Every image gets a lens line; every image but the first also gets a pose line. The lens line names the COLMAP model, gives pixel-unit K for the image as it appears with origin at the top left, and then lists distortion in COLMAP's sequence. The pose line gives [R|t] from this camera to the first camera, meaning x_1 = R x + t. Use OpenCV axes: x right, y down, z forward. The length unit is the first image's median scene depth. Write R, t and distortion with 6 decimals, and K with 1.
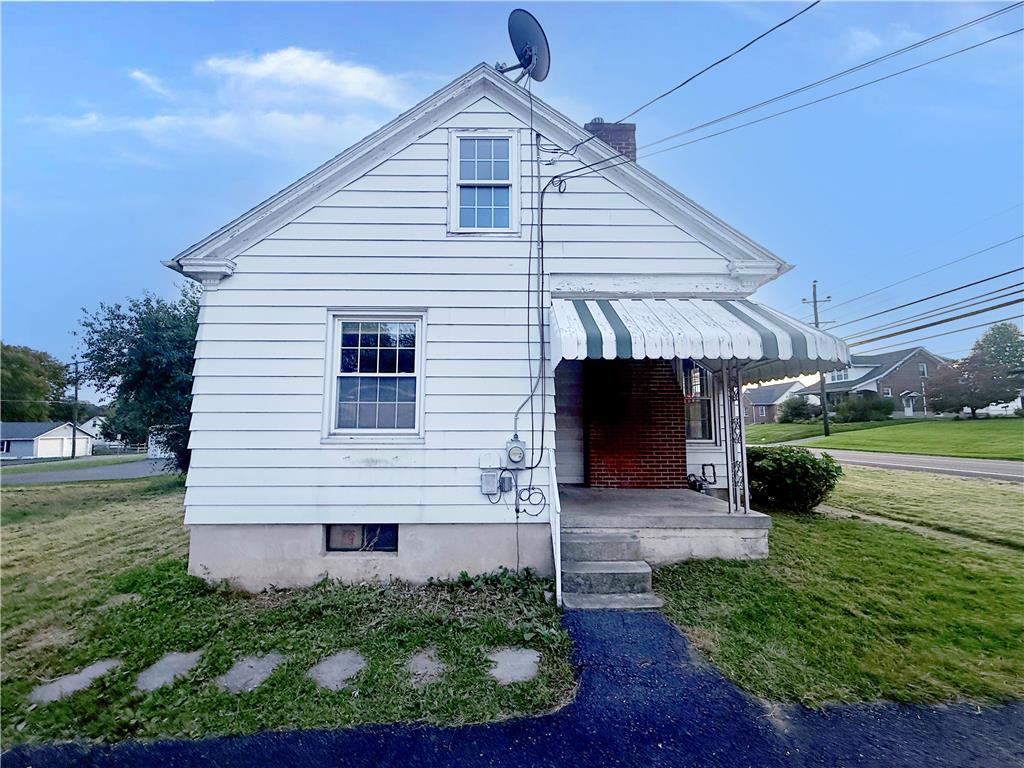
lens RADIAL K [[439.6, 0, 591.2], [0, 439.6, 383.0], [0, 0, 1]] dist [0.000693, 0.000405]
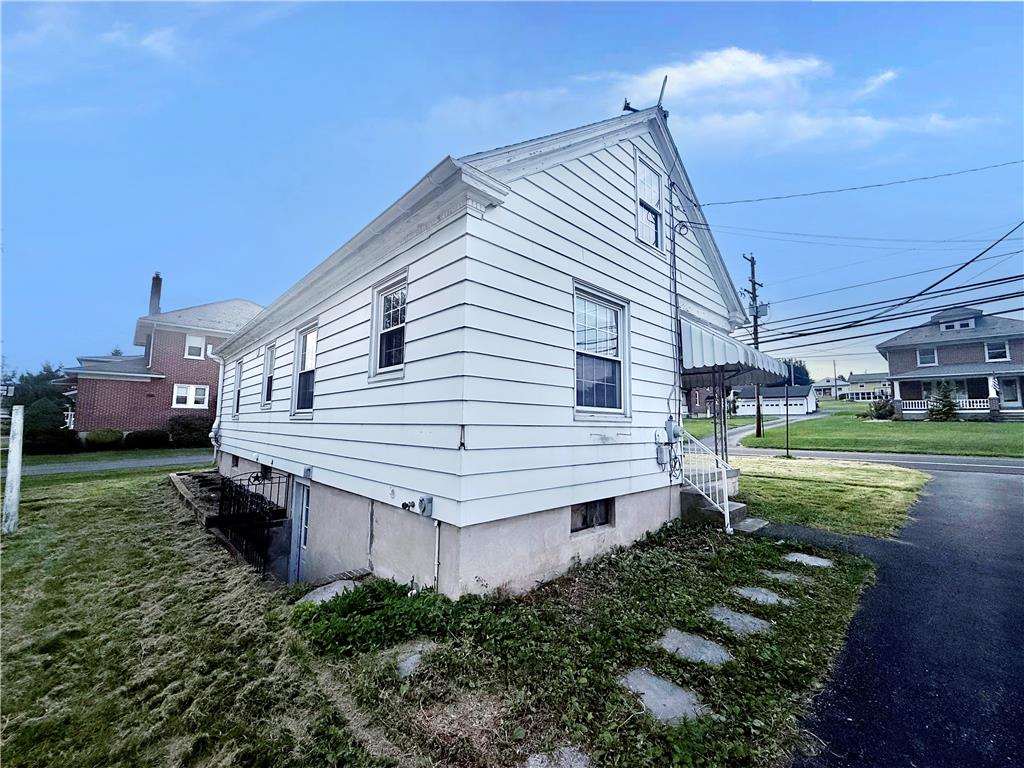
lens RADIAL K [[408.6, 0, 527.3], [0, 408.6, 387.2], [0, 0, 1]] dist [0.000079, 0.000069]
pose [[0.730045, 0.071907, 0.679606, -1.295146], [-0.080752, 0.996559, -0.018699, 0.090577], [-0.678612, -0.041228, 0.733339, 0.426433]]
